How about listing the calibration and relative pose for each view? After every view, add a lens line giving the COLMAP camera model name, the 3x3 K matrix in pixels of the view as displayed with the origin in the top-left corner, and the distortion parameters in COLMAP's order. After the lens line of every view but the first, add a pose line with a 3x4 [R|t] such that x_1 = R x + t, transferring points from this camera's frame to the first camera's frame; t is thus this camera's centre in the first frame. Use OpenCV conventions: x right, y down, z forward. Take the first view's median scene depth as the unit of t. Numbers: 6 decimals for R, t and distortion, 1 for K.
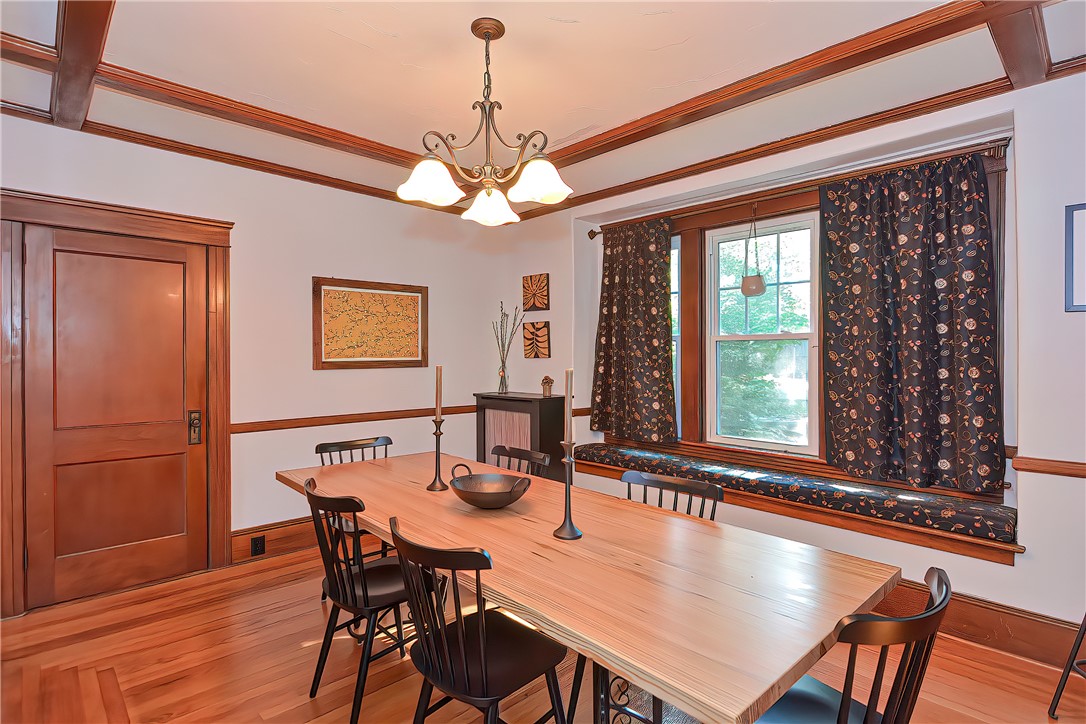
lens RADIAL K [[534.9, 0, 539.2], [0, 534.9, 360.3], [0, 0, 1]] dist [0.010735, -0.000865]
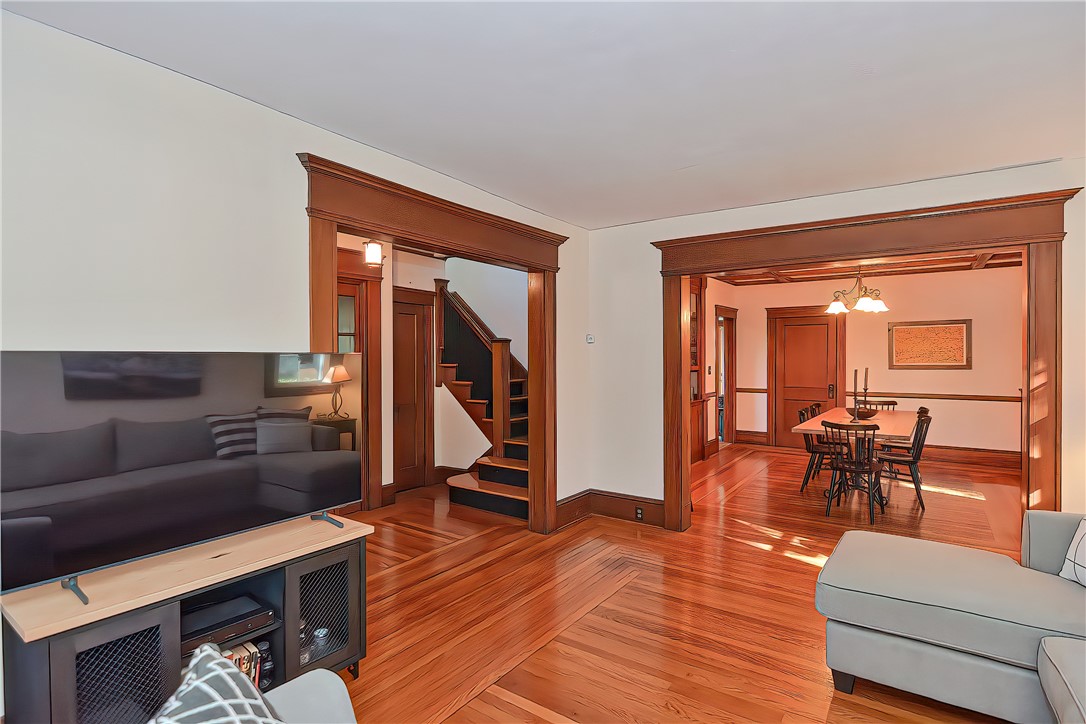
lens RADIAL K [[534.9, 0, 539.2], [0, 534.9, 360.3], [0, 0, 1]] dist [0.010735, -0.000865]
pose [[0.183734, 0.004960, -0.982964, 1.217170], [-0.004886, 0.999980, 0.004132, -0.015919], [0.982964, 0.004044, 0.183754, -0.602203]]
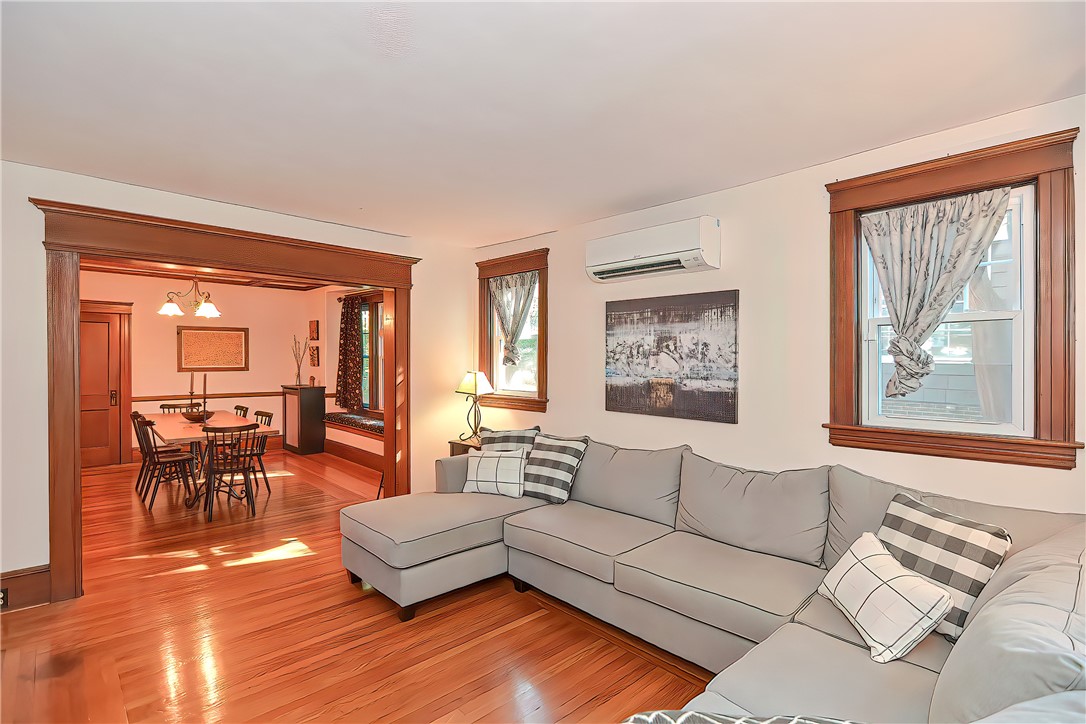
lens RADIAL K [[534.9, 0, 539.2], [0, 534.9, 360.3], [0, 0, 1]] dist [0.010735, -0.000865]
pose [[0.999860, 0.007447, -0.015002, 0.904946], [-0.007495, 0.999967, -0.003176, -0.027304], [0.014978, 0.003288, 0.999882, -0.936178]]
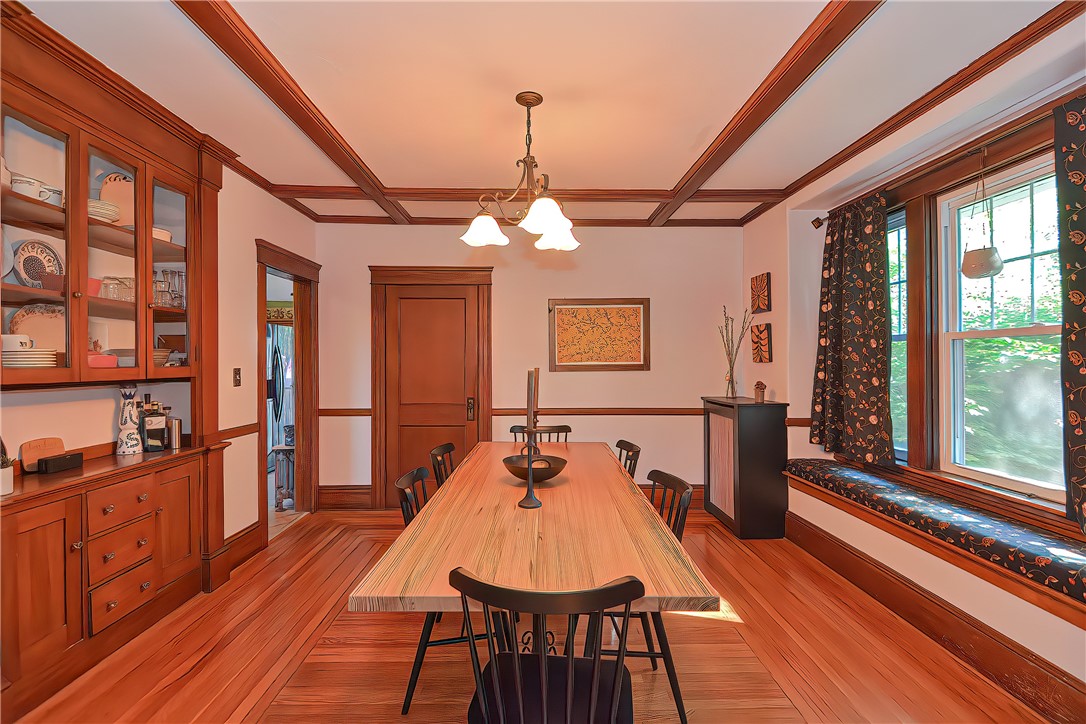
lens RADIAL K [[520.5, 0, 540.8], [0, 520.5, 363.6], [0, 0, 1]] dist [-0.014021, -0.000658]
pose [[0.734728, 0.000503, -0.678362, 0.381038], [-0.004095, 0.999985, -0.003693, 0.003329], [0.678350, 0.005491, 0.734718, 0.065489]]
